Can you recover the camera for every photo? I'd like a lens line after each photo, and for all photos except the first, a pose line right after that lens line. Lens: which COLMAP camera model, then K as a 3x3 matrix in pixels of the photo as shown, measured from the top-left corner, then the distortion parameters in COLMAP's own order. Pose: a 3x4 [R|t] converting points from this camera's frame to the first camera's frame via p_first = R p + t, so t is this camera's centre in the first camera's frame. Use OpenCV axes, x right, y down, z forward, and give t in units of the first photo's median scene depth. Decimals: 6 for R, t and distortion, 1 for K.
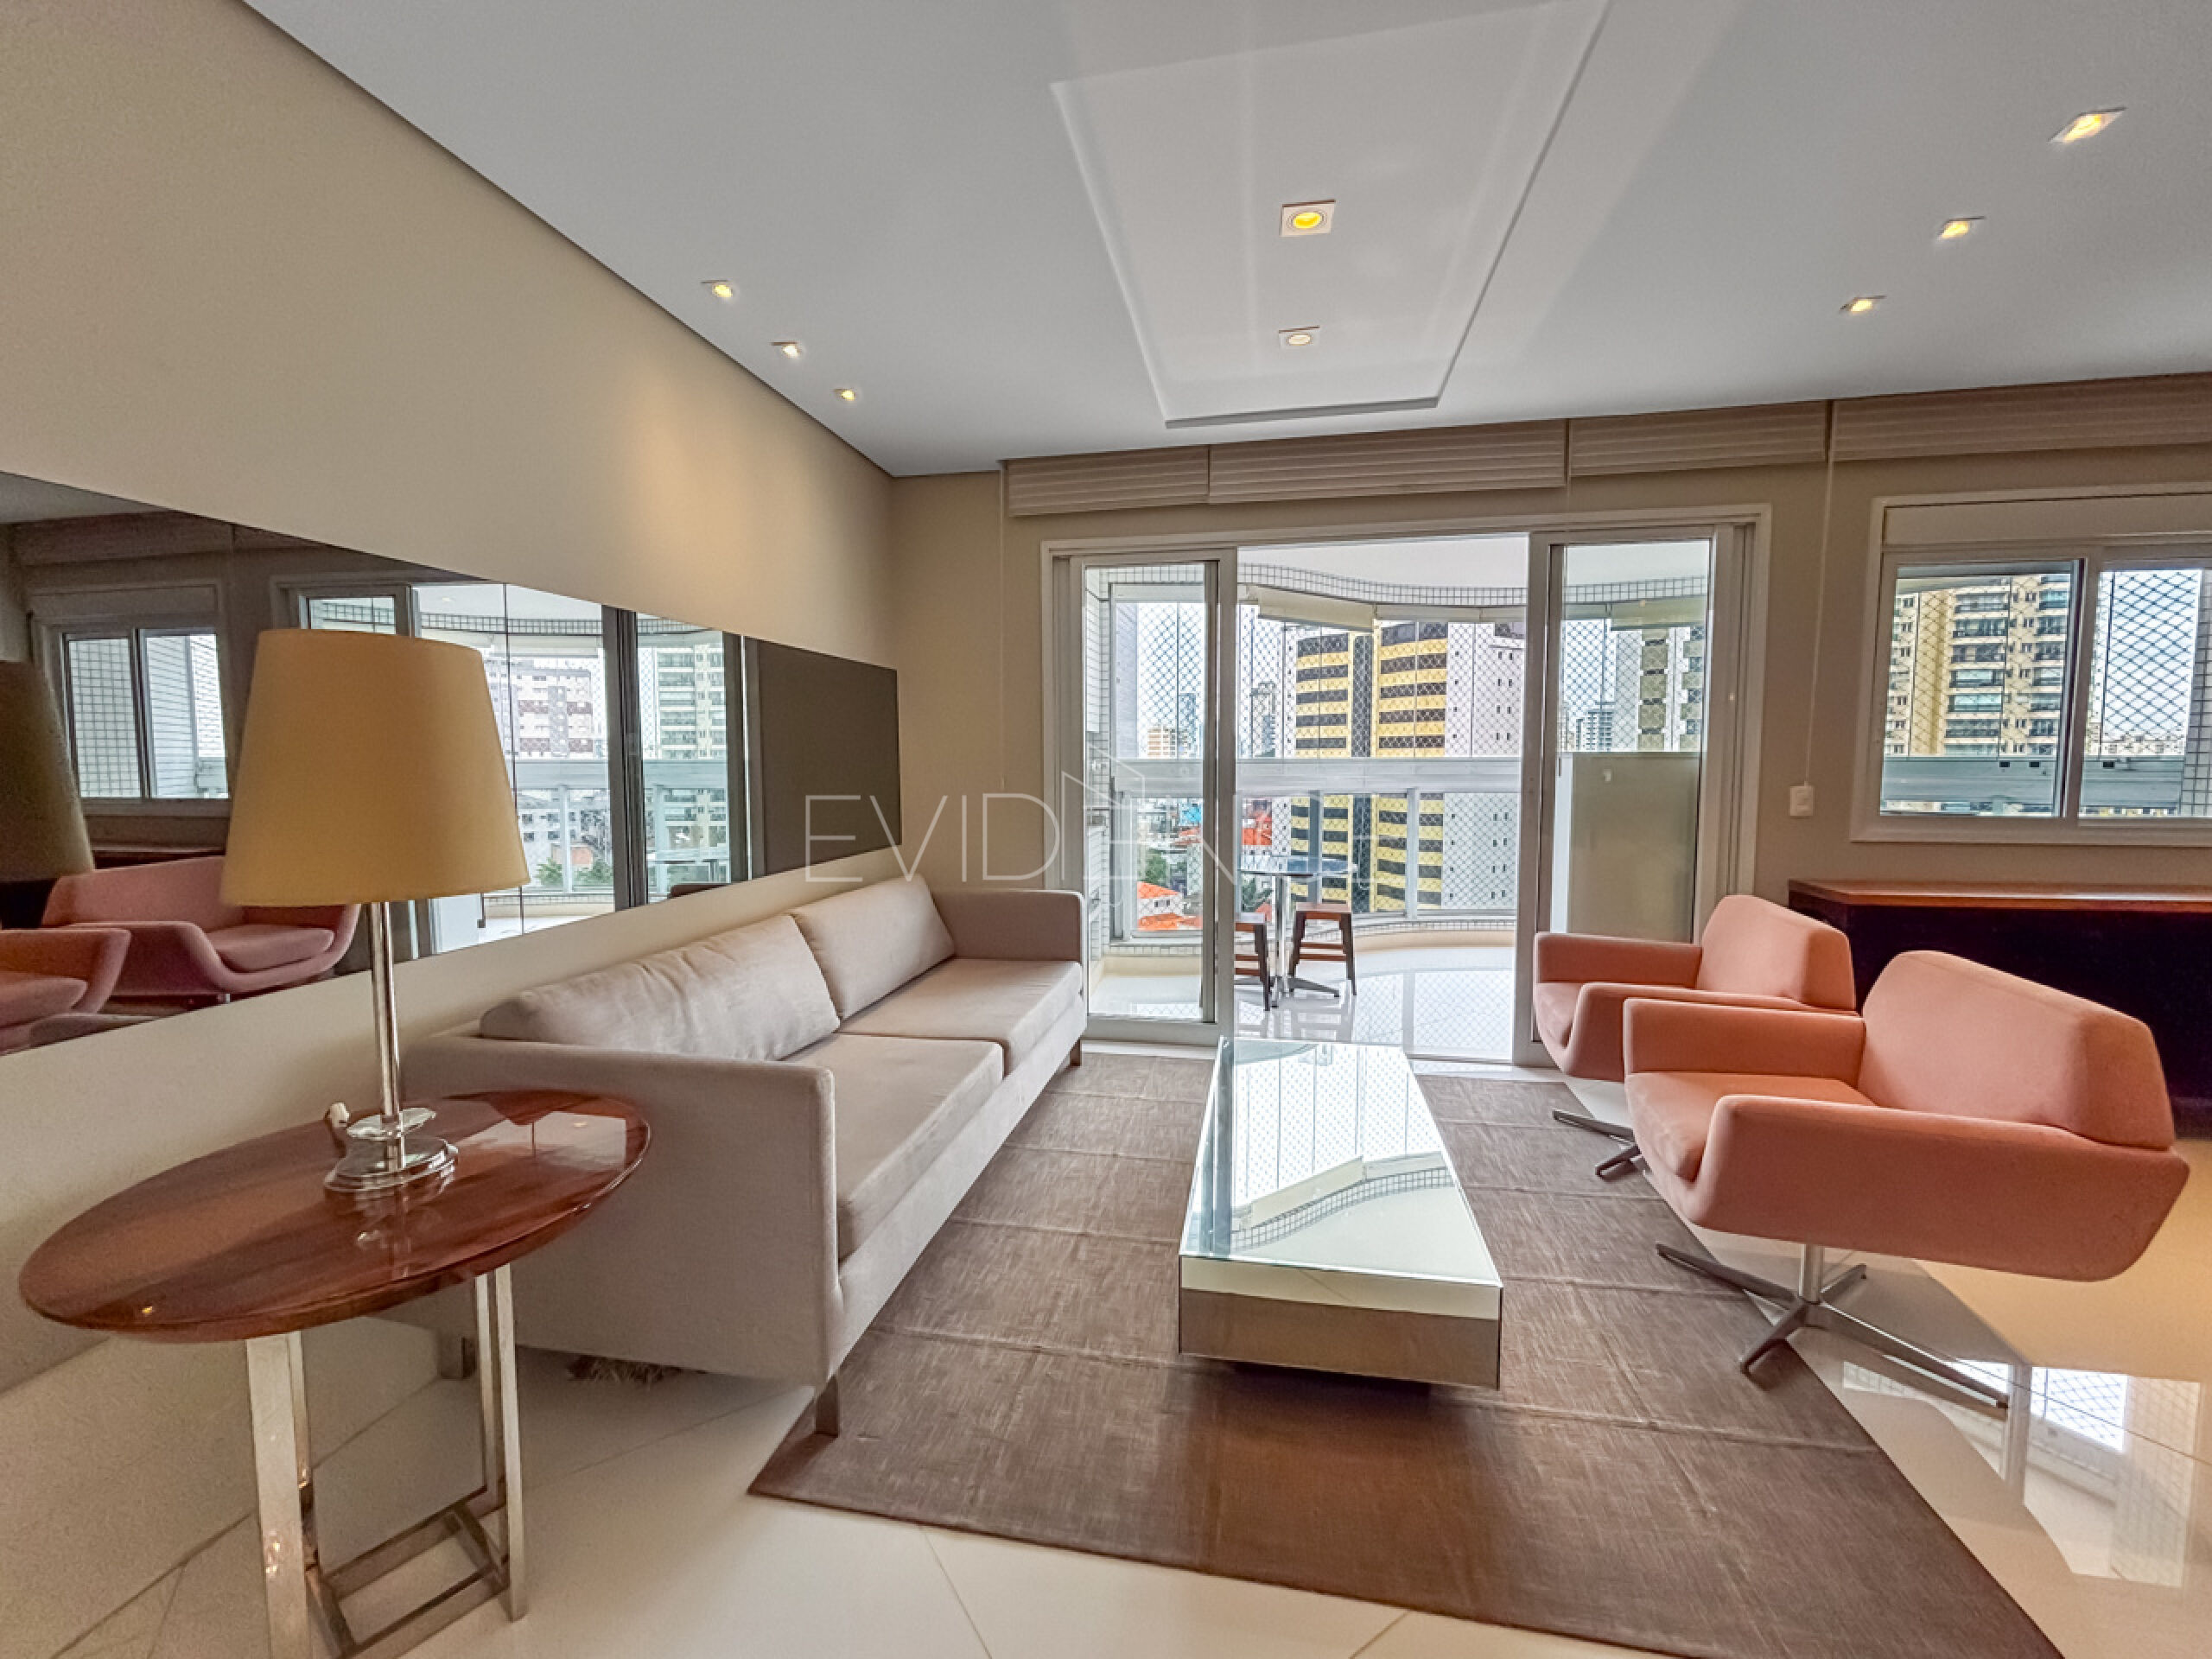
lens RADIAL K [[904.8, 0, 1114.5], [0, 904.8, 830.5], [0, 0, 1]] dist [0.001853, 0.000160]
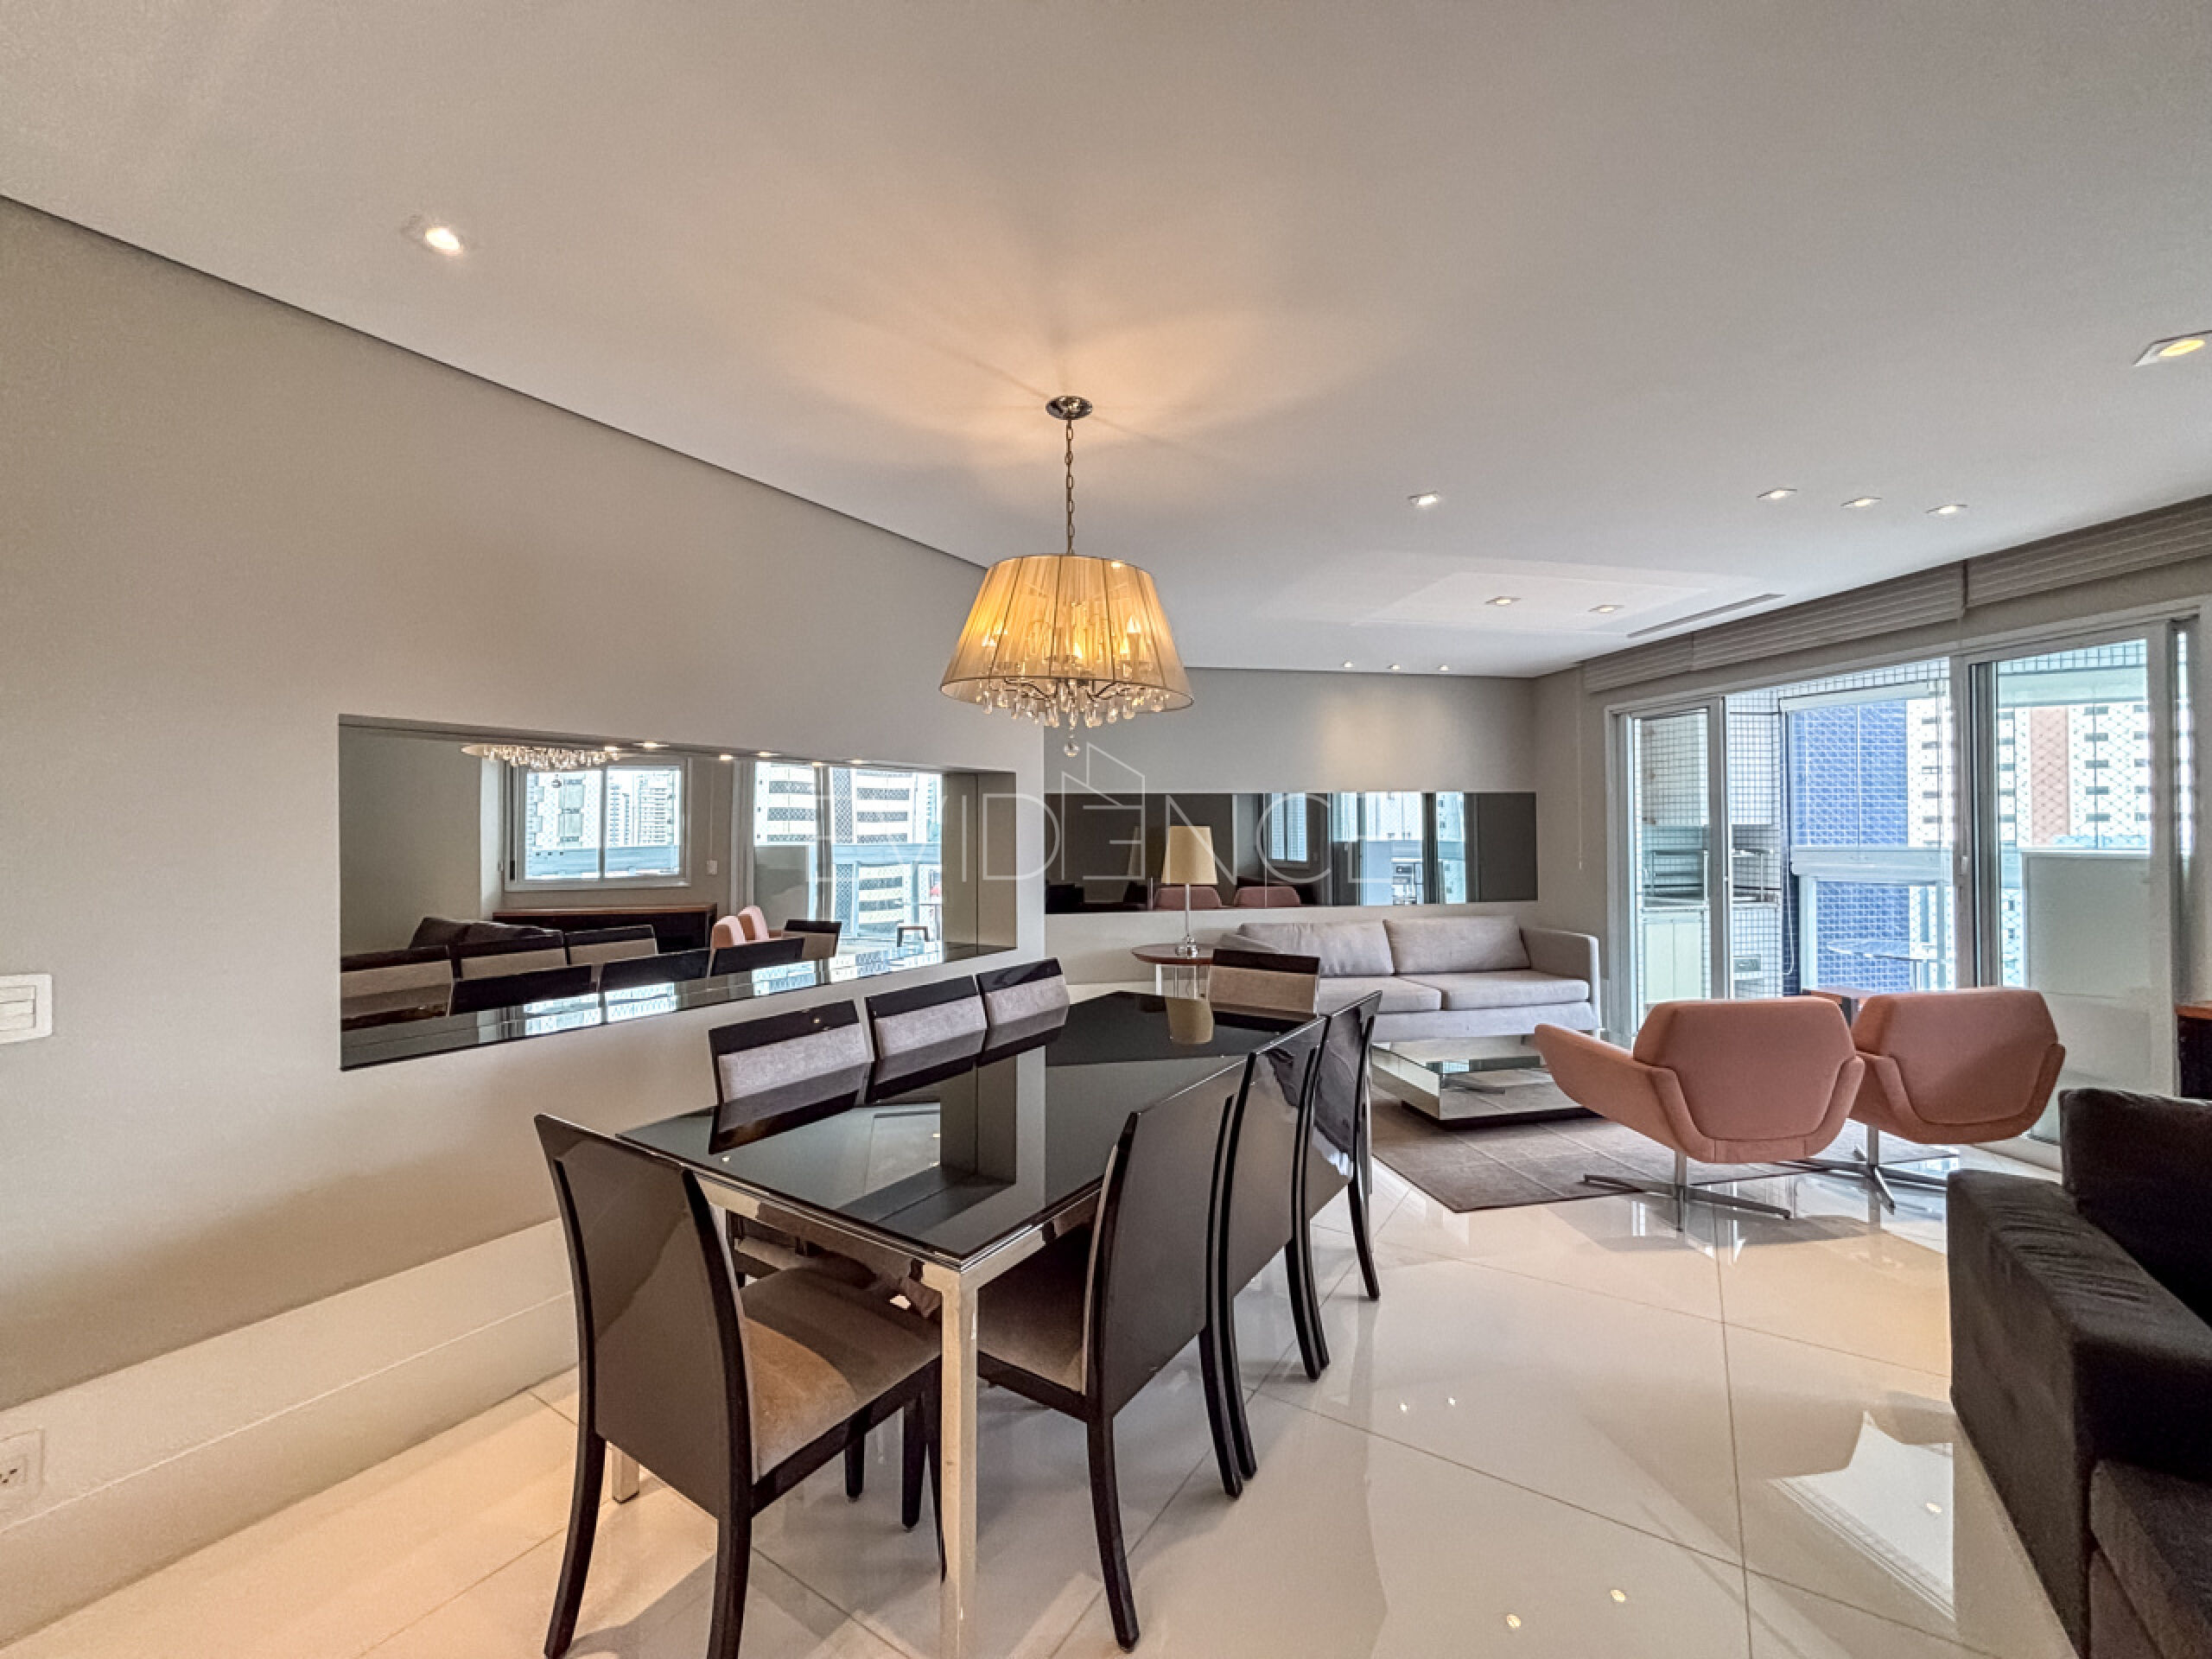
lens RADIAL K [[904.8, 0, 1106.1], [0, 904.8, 824.2], [0, 0, 1]] dist [0.001853, 0.000160]
pose [[0.417277, -0.013866, -0.908673, 1.010650], [-0.066904, 0.996702, -0.045932, 0.004729], [0.906313, 0.079960, 0.414973, -0.404800]]
